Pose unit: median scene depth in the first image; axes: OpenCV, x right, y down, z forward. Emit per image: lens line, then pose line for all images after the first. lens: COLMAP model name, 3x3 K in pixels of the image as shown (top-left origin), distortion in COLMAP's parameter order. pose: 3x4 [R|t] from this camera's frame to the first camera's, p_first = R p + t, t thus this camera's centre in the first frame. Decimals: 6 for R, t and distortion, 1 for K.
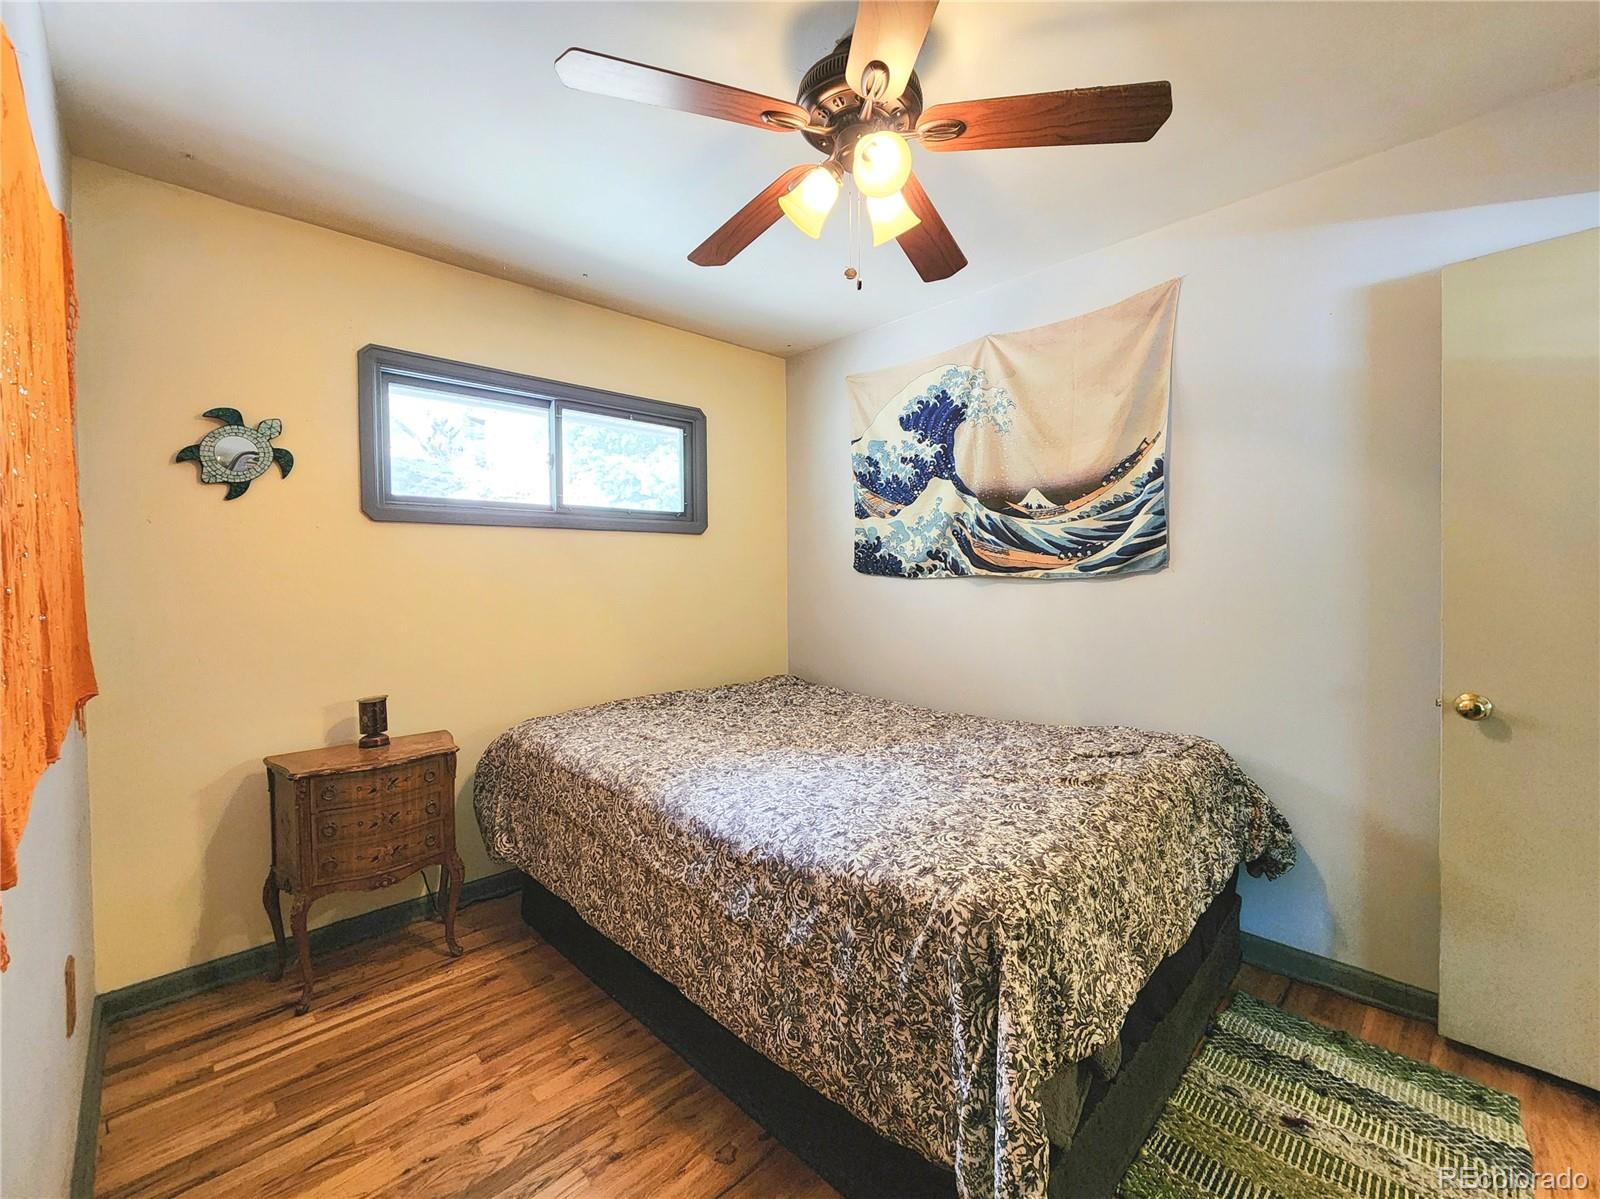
lens RADIAL K [[657.3, 0, 808.9], [0, 657.3, 604.3], [0, 0, 1]] dist [0.001069, -0.000057]
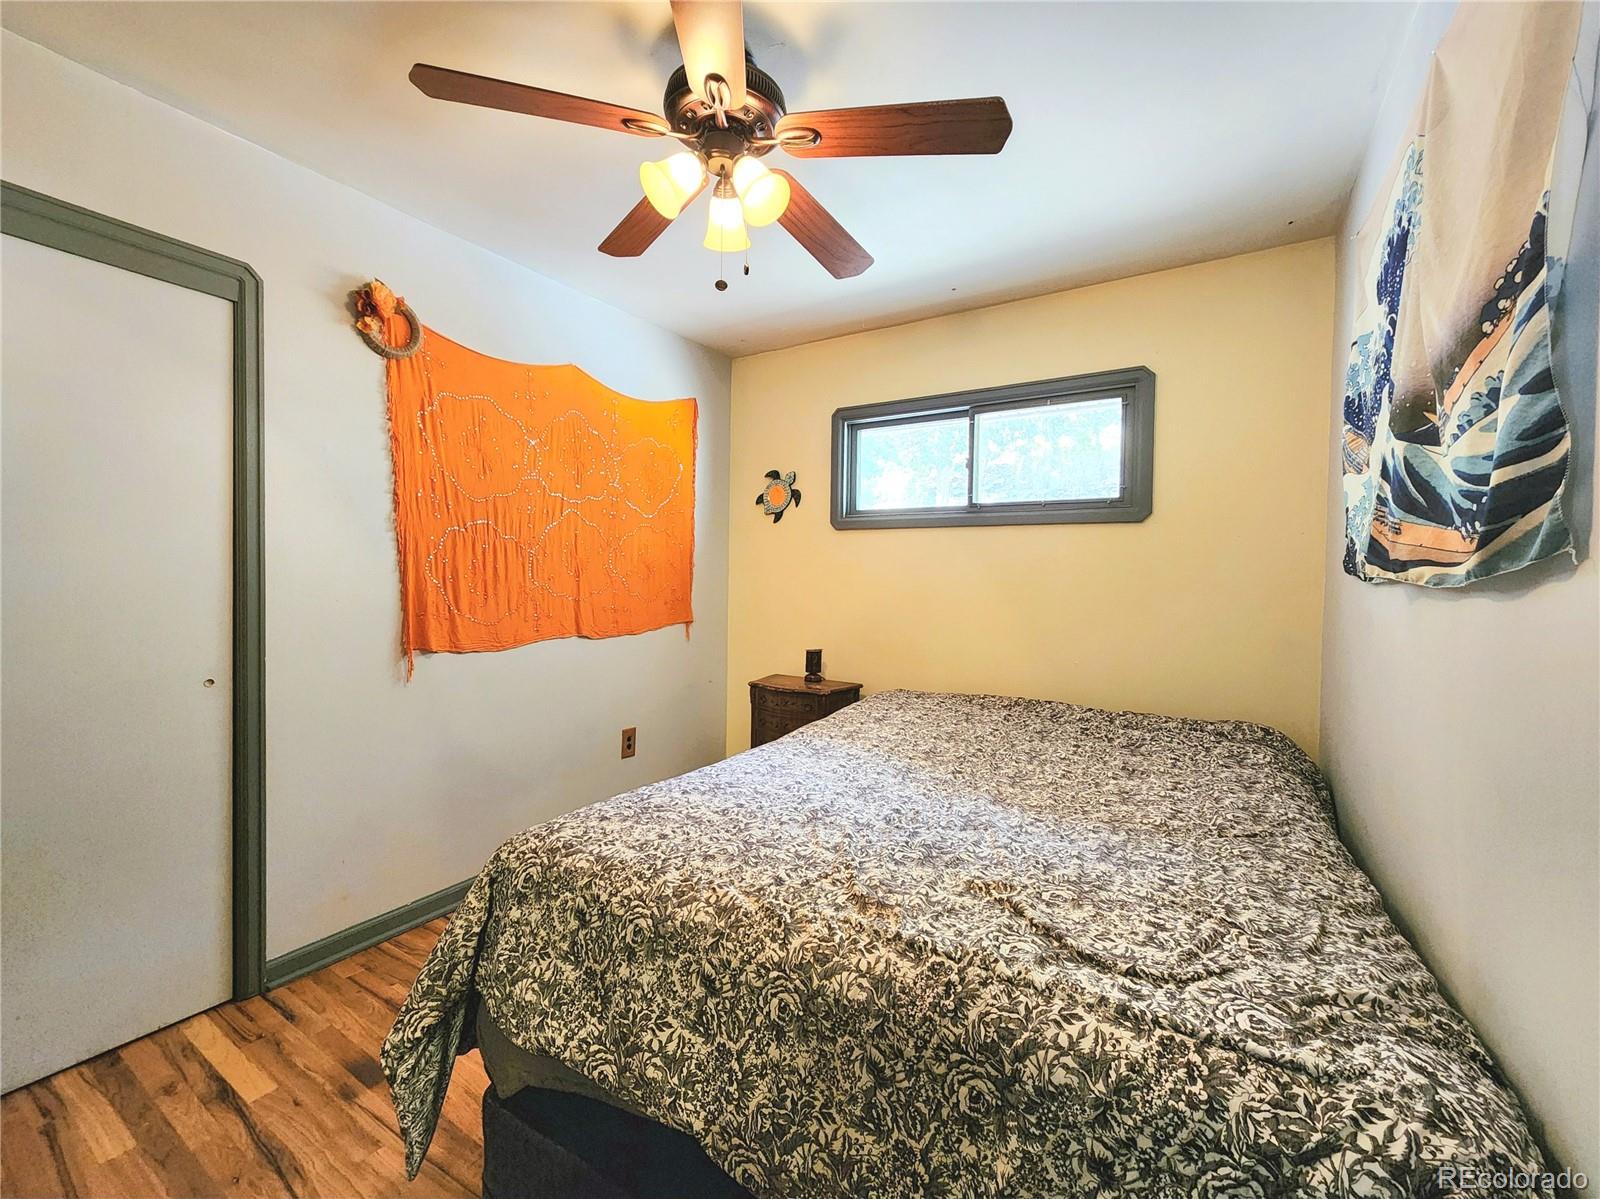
lens RADIAL K [[657.3, 0, 800.2], [0, 657.3, 599.1], [0, 0, 1]] dist [0.001069, -0.000057]
pose [[0.249336, 0.053533, -0.966936, 0.721034], [-0.059784, 0.997417, 0.039805, -0.026570], [0.966570, 0.047883, 0.251893, 0.555269]]
